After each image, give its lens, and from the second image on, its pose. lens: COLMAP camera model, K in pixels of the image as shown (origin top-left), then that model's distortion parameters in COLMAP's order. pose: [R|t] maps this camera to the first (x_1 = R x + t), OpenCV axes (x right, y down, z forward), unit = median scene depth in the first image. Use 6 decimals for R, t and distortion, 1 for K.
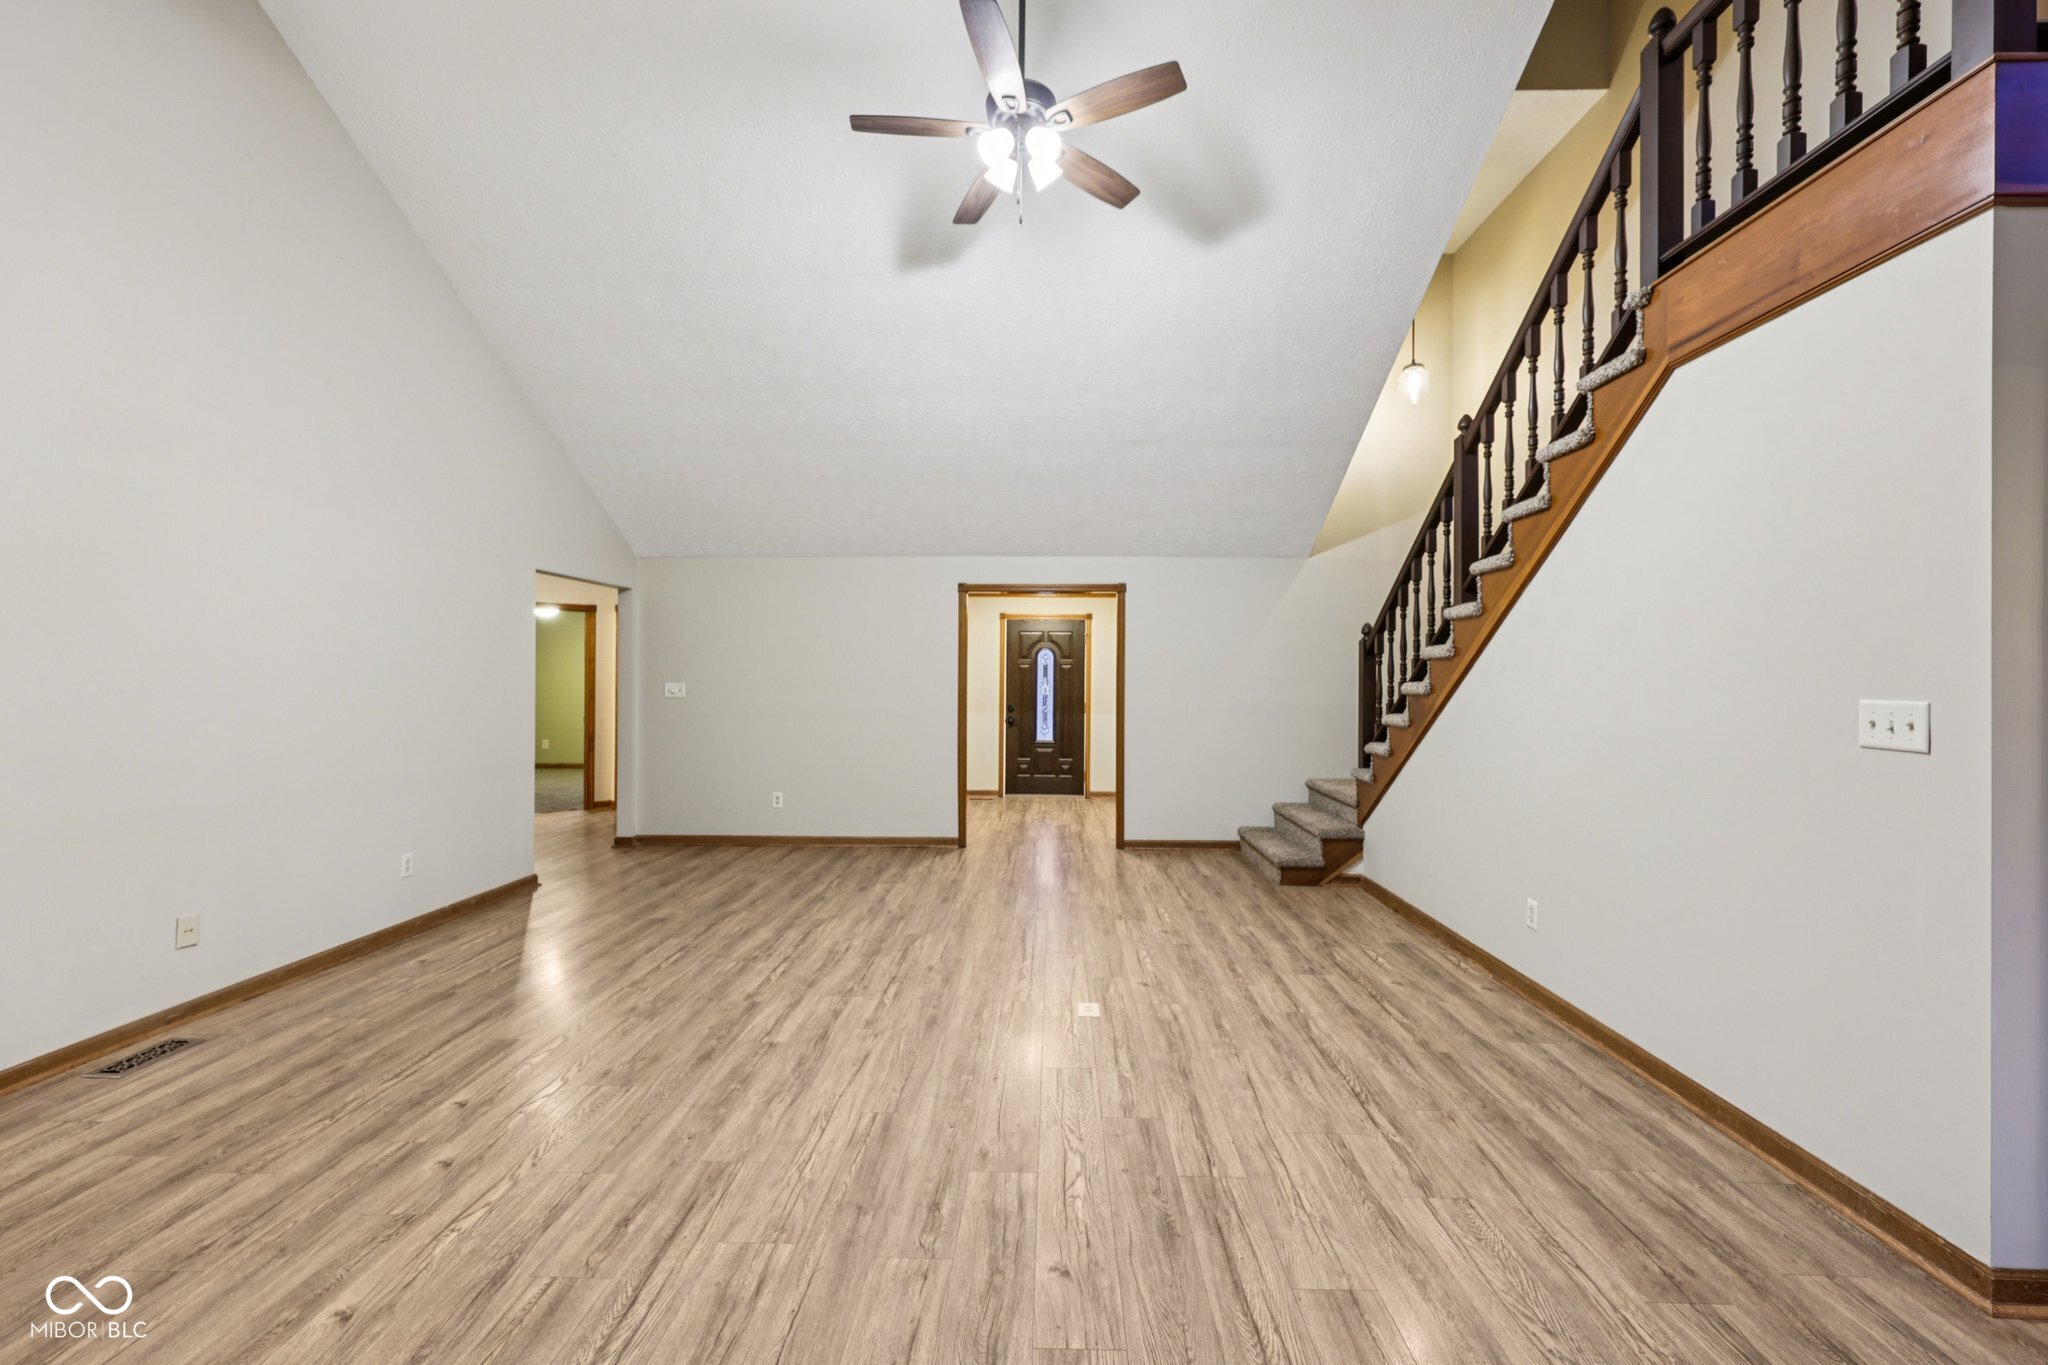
lens RADIAL K [[837.4, 0, 1056.8], [0, 837.4, 684.3], [0, 0, 1]] dist [-0.000827, 0.000804]
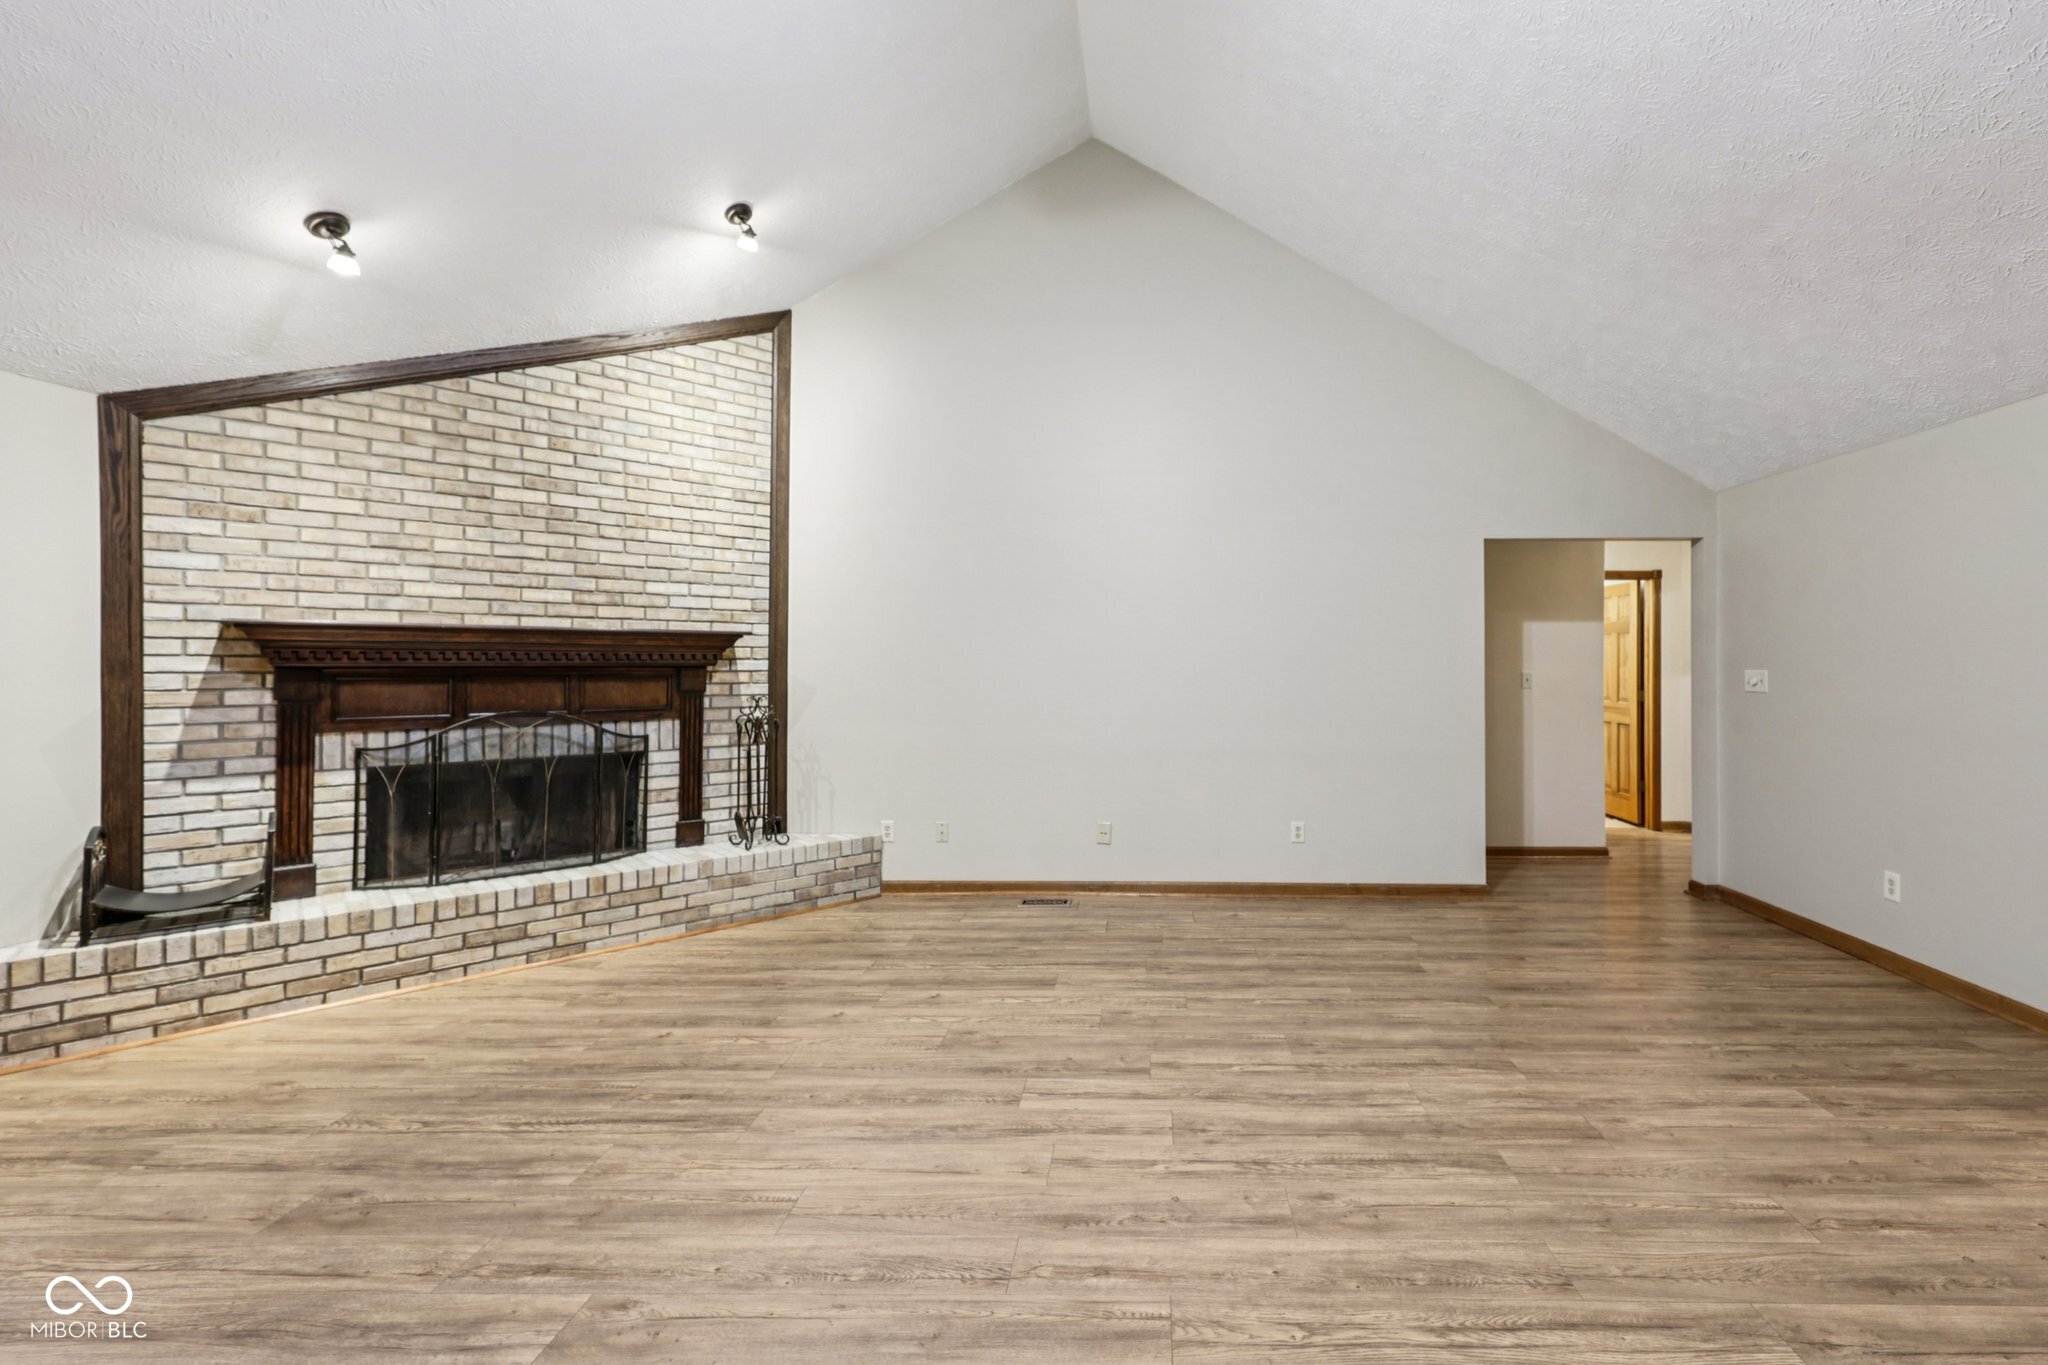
lens RADIAL K [[837.4, 0, 1044.9], [0, 837.4, 623.6], [0, 0, 1]] dist [-0.000827, 0.000804]
pose [[-0.001049, -0.046274, -0.998928, 0.256634], [-0.012404, 0.998853, -0.046258, 0.000084], [0.999923, 0.012342, -0.001622, 0.524909]]
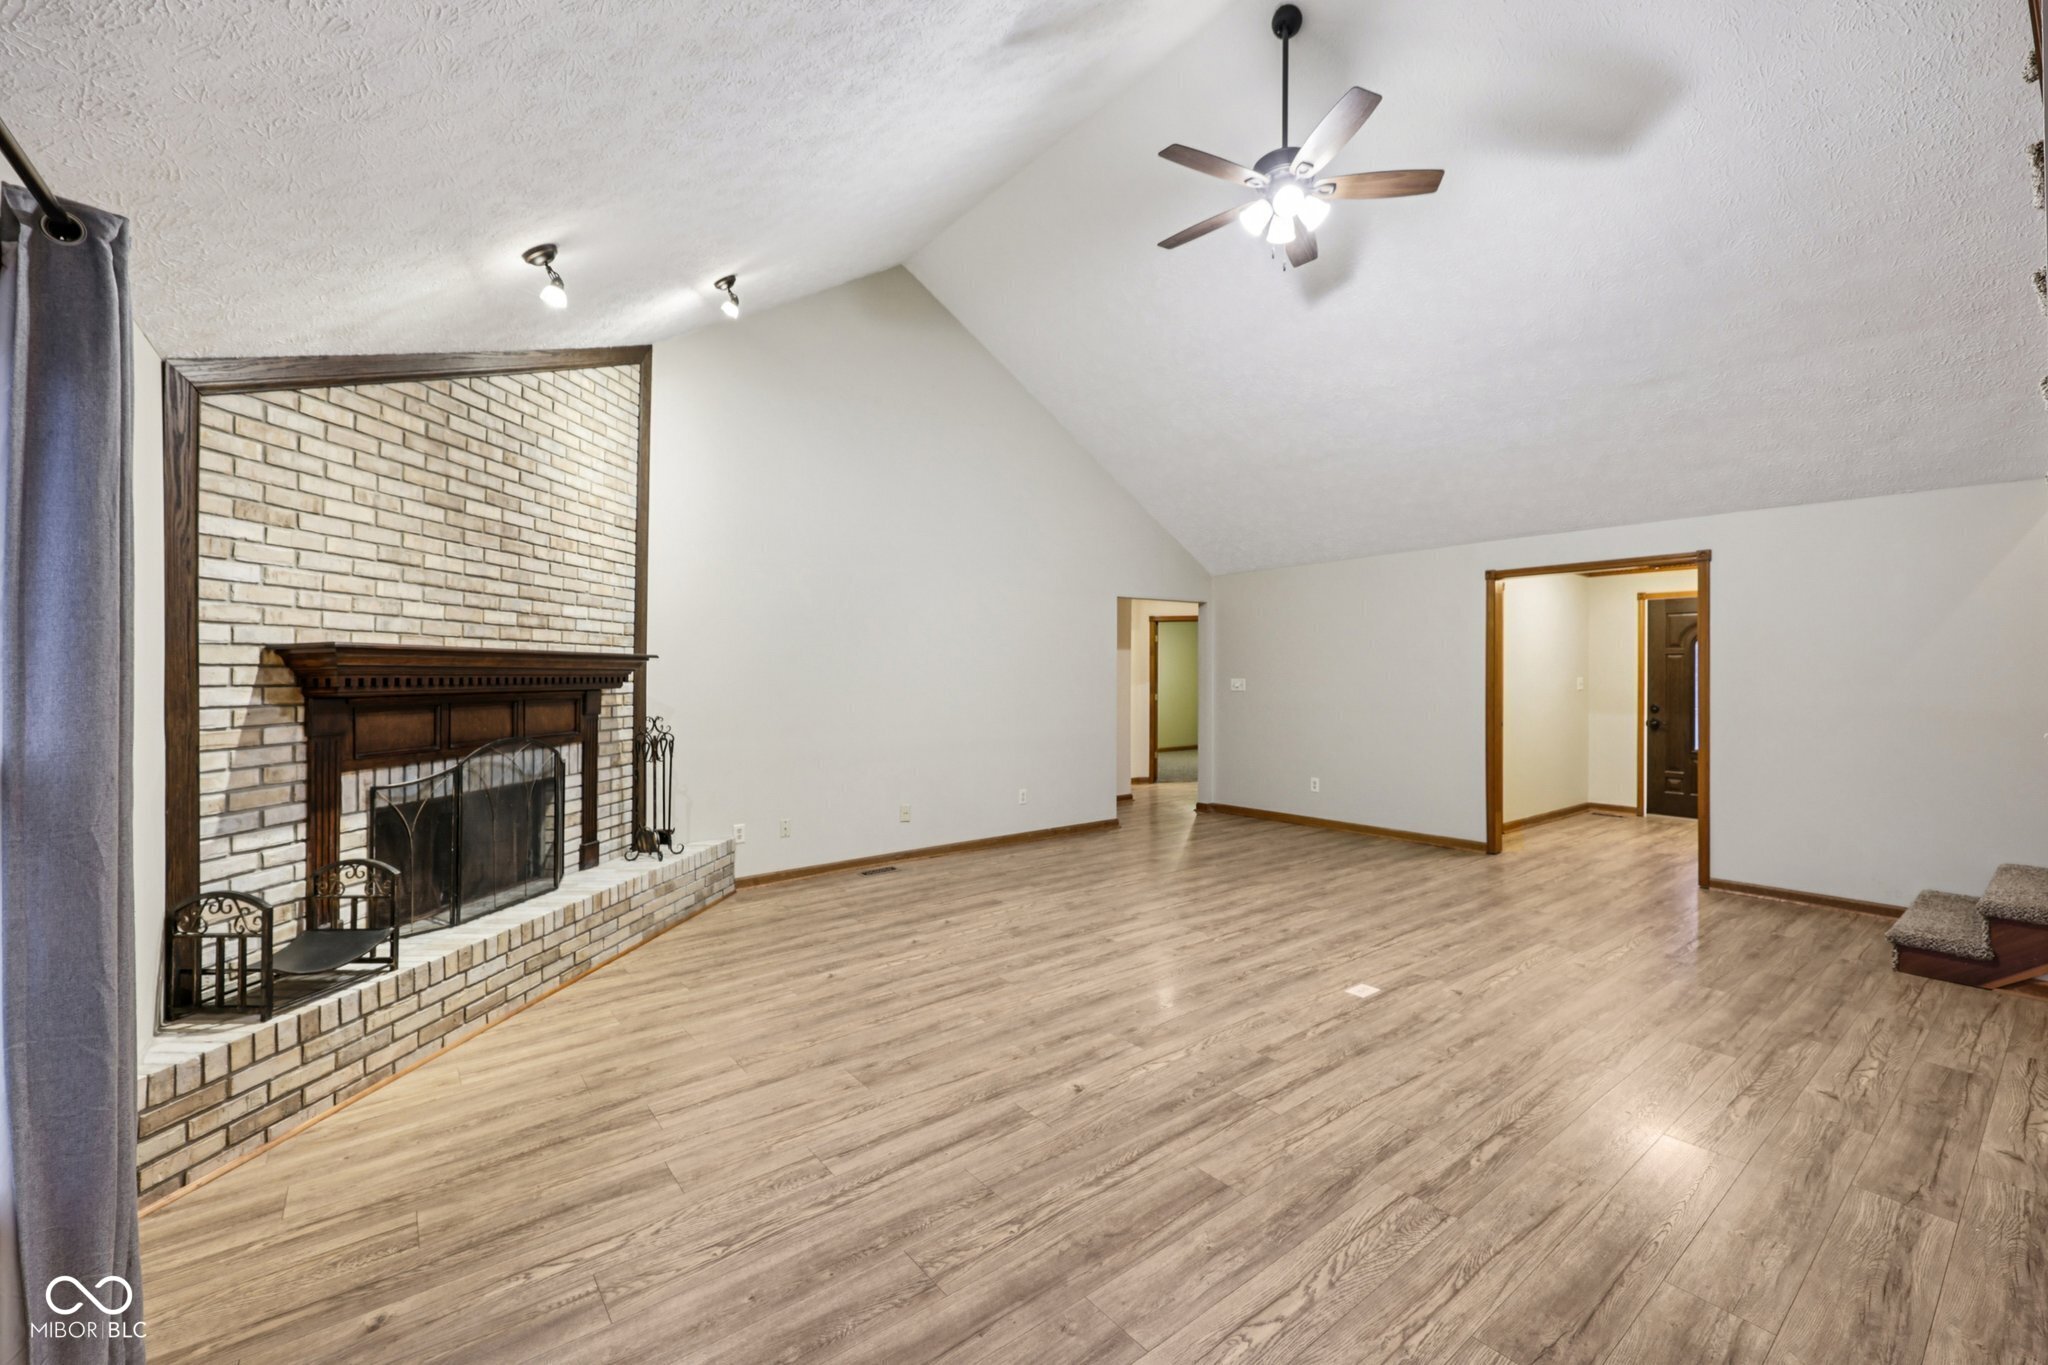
lens RADIAL K [[837.4, 0, 1010.6], [0, 837.4, 673.7], [0, 0, 1]] dist [-0.000827, 0.000804]
pose [[0.629725, -0.009274, -0.776763, 0.330852], [0.002898, 0.999950, -0.009589, 0.001344], [0.776813, 0.003788, 0.629720, 0.001537]]
